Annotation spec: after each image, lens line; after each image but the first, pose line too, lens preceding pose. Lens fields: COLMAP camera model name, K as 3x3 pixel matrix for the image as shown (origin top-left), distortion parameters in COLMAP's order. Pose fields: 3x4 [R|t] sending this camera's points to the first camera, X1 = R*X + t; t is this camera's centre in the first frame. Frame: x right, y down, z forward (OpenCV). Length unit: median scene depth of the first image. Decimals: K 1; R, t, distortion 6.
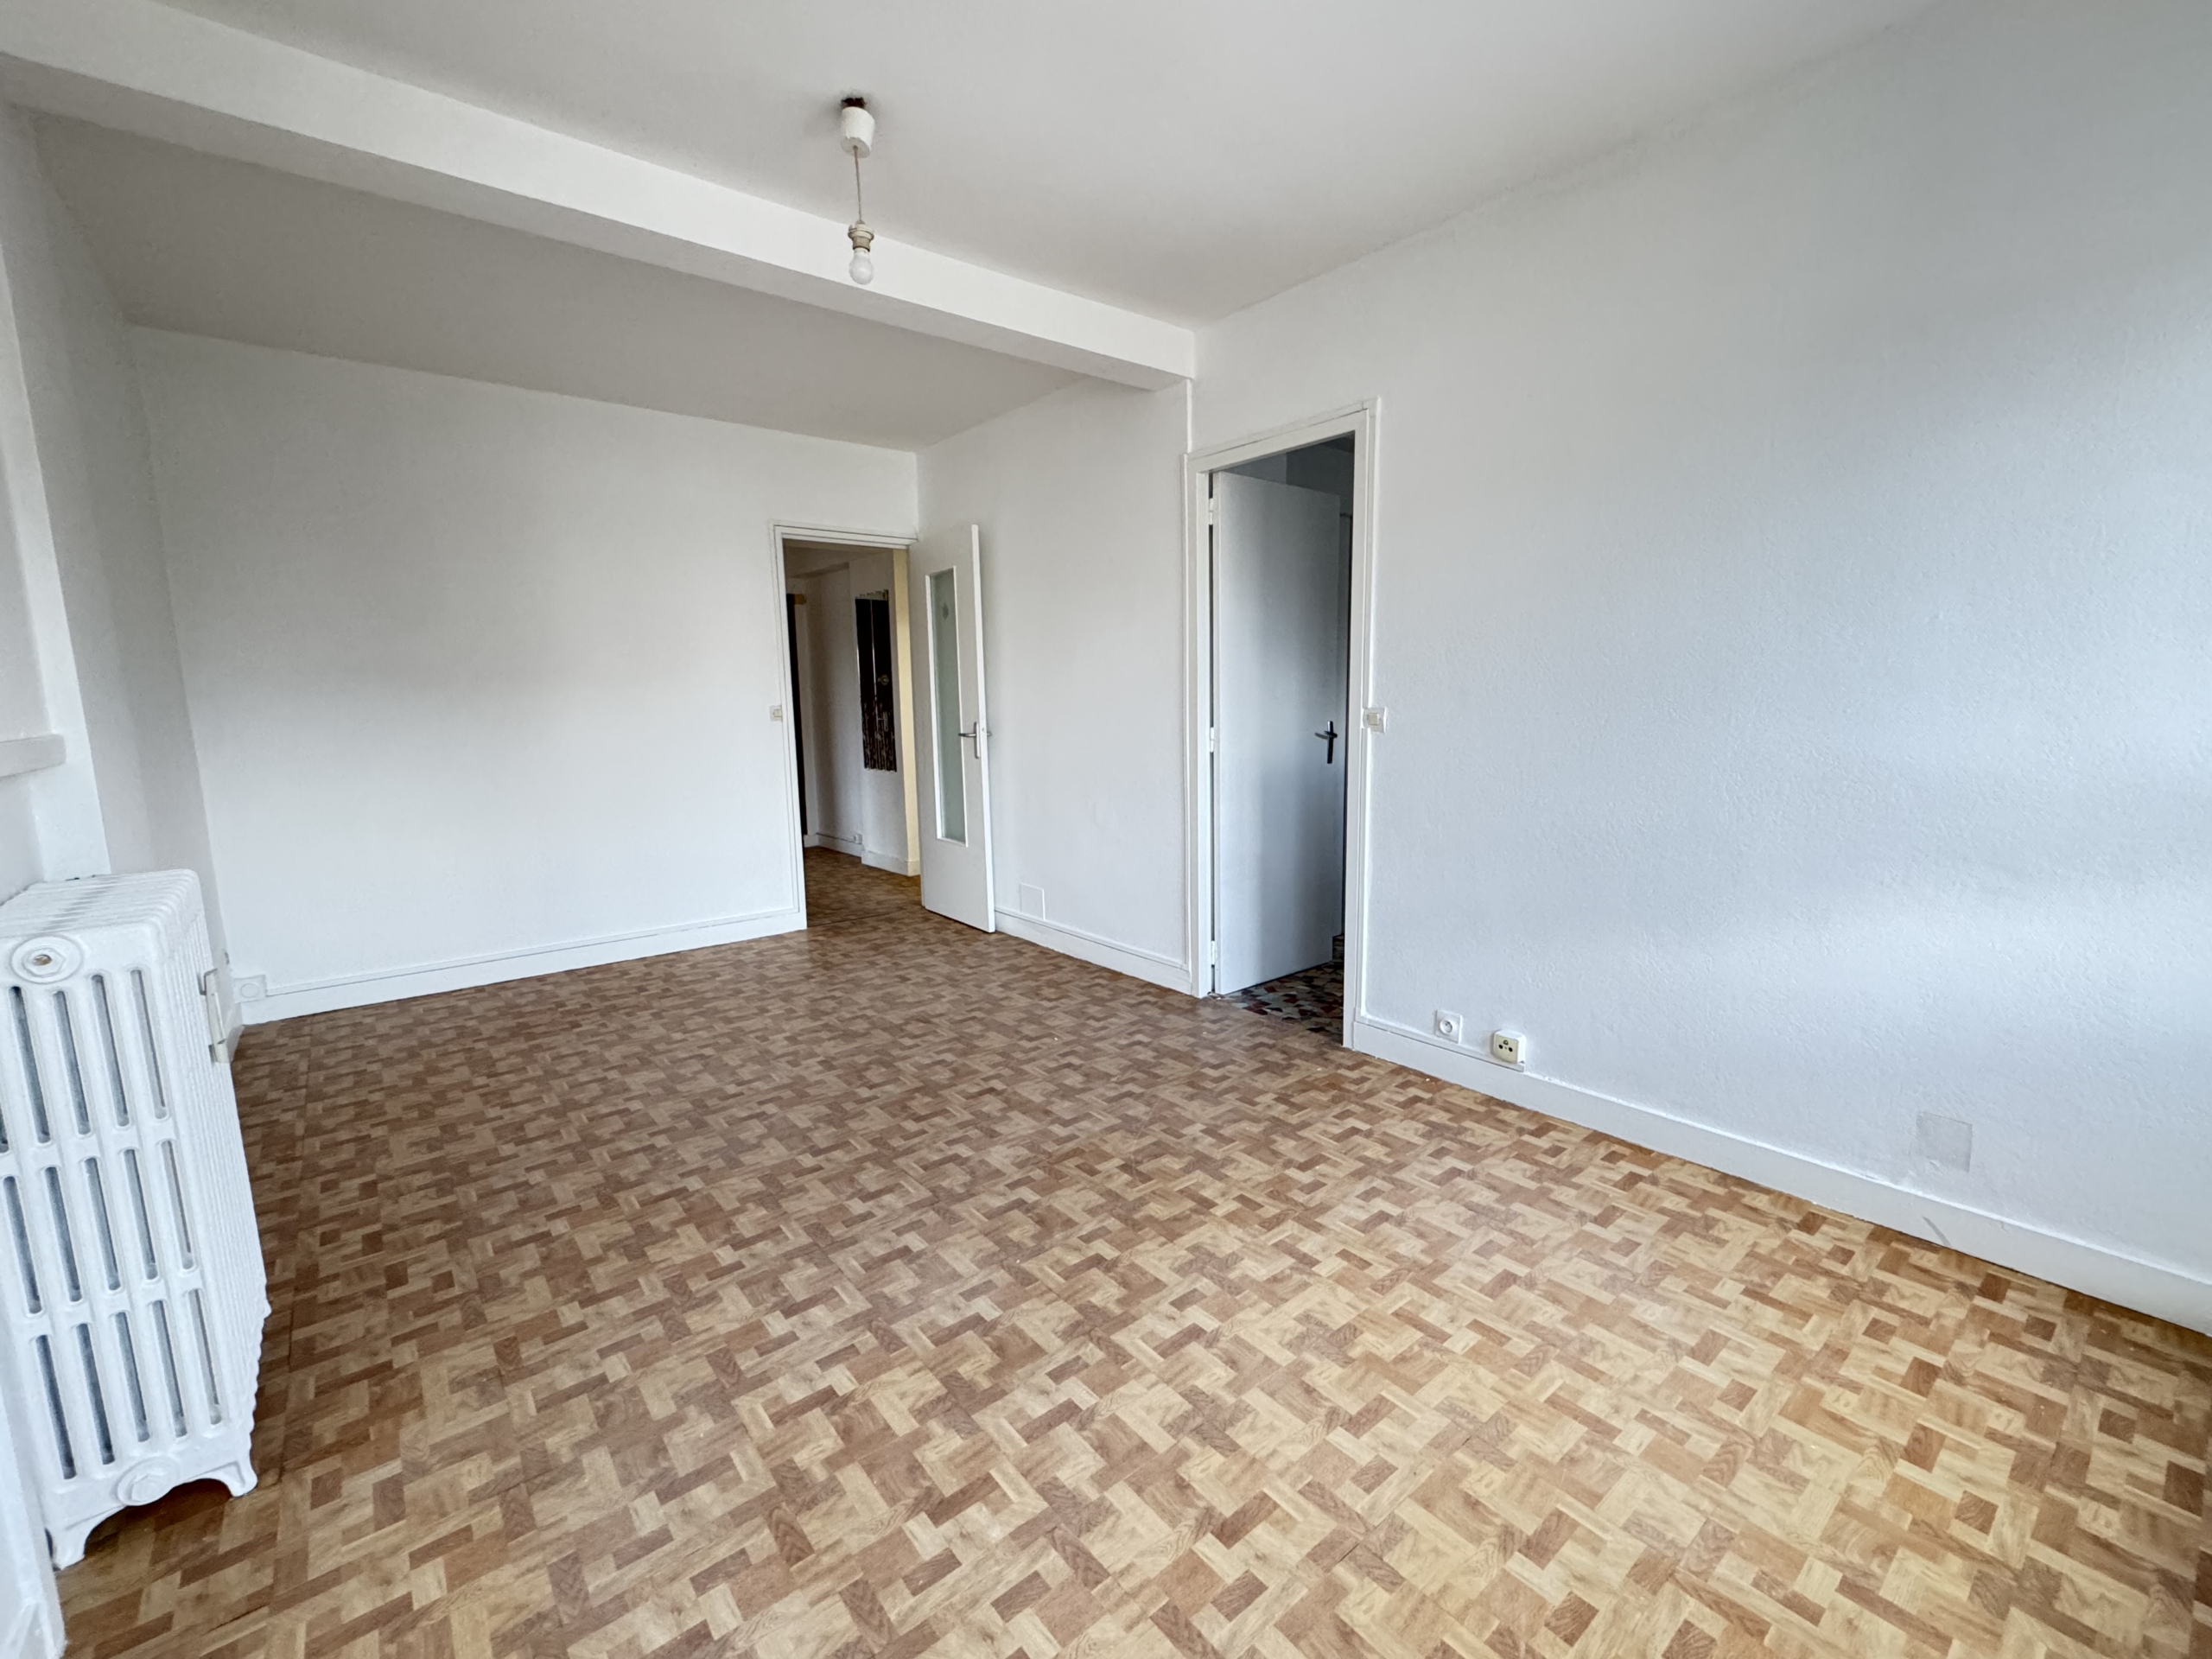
lens RADIAL K [[938.2, 0, 1108.1], [0, 938.2, 833.2], [0, 0, 1]] dist [-0.003813, 0.000415]
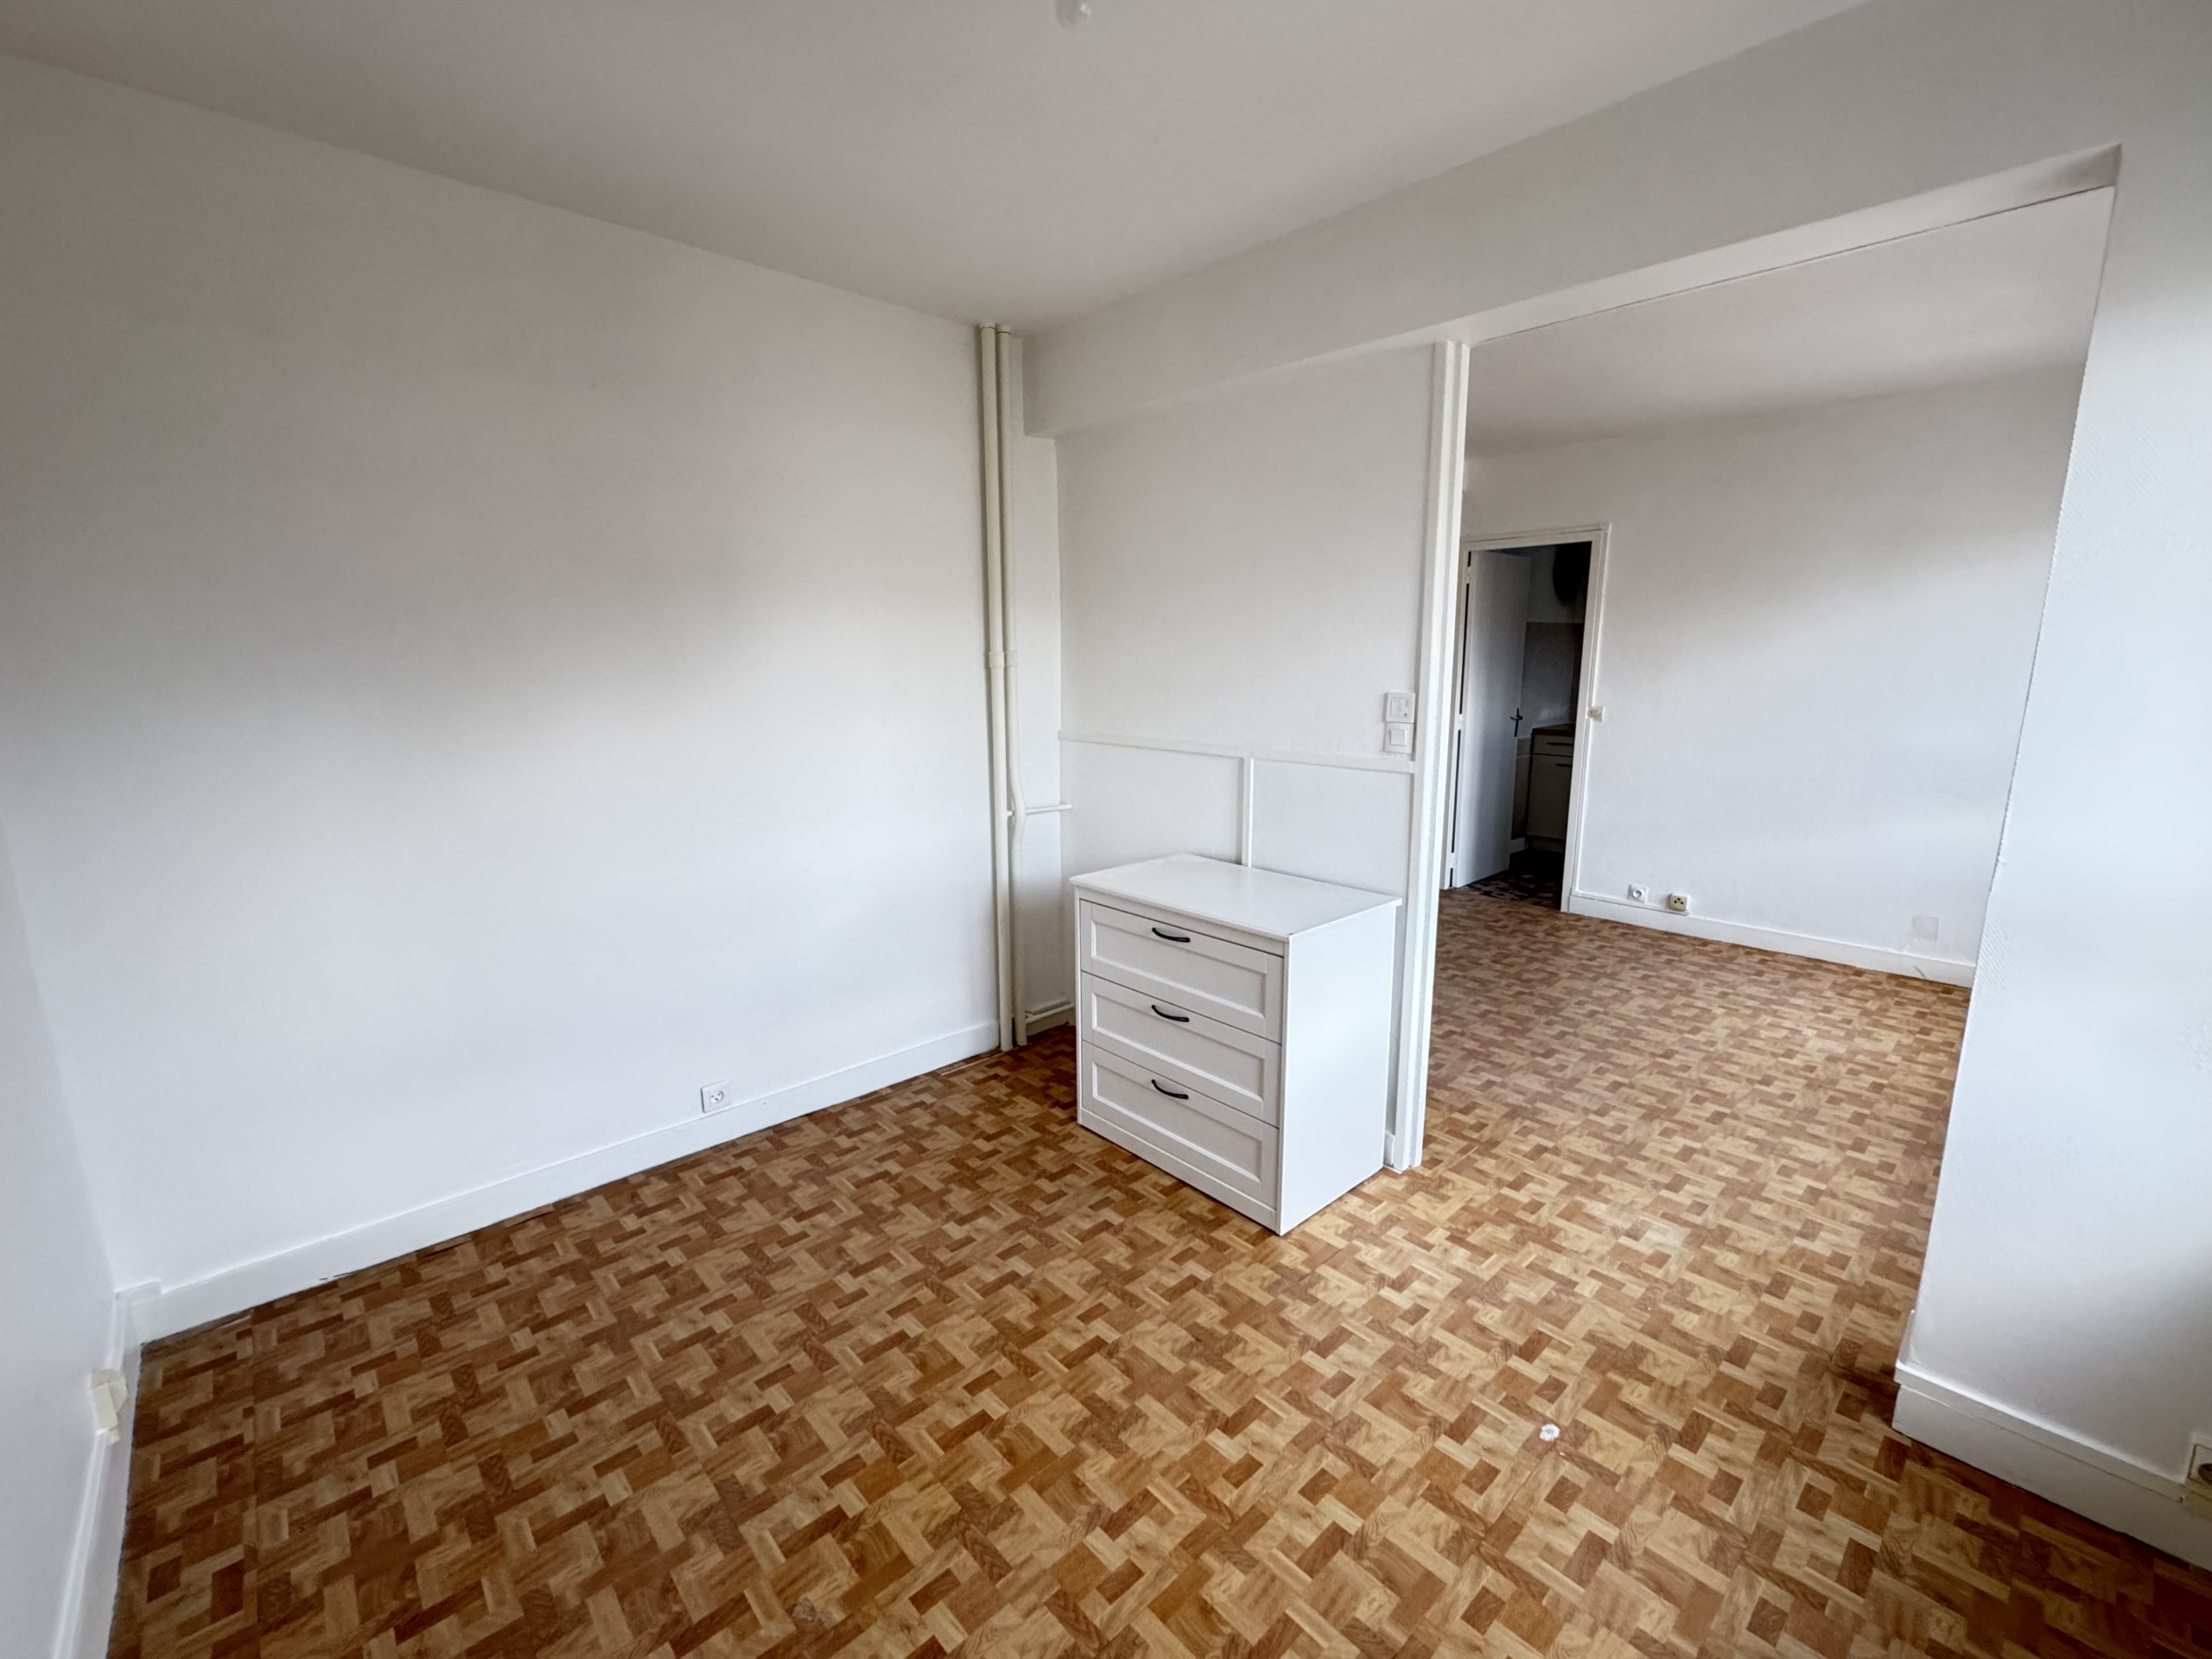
lens RADIAL K [[938.2, 0, 1108.1], [0, 938.2, 833.2], [0, 0, 1]] dist [-0.003813, 0.000415]
pose [[0.998137, -0.001224, 0.061000, -0.848241], [-0.001478, 0.999020, 0.044237, 0.024900], [-0.060995, -0.044245, 0.997157, -0.772839]]
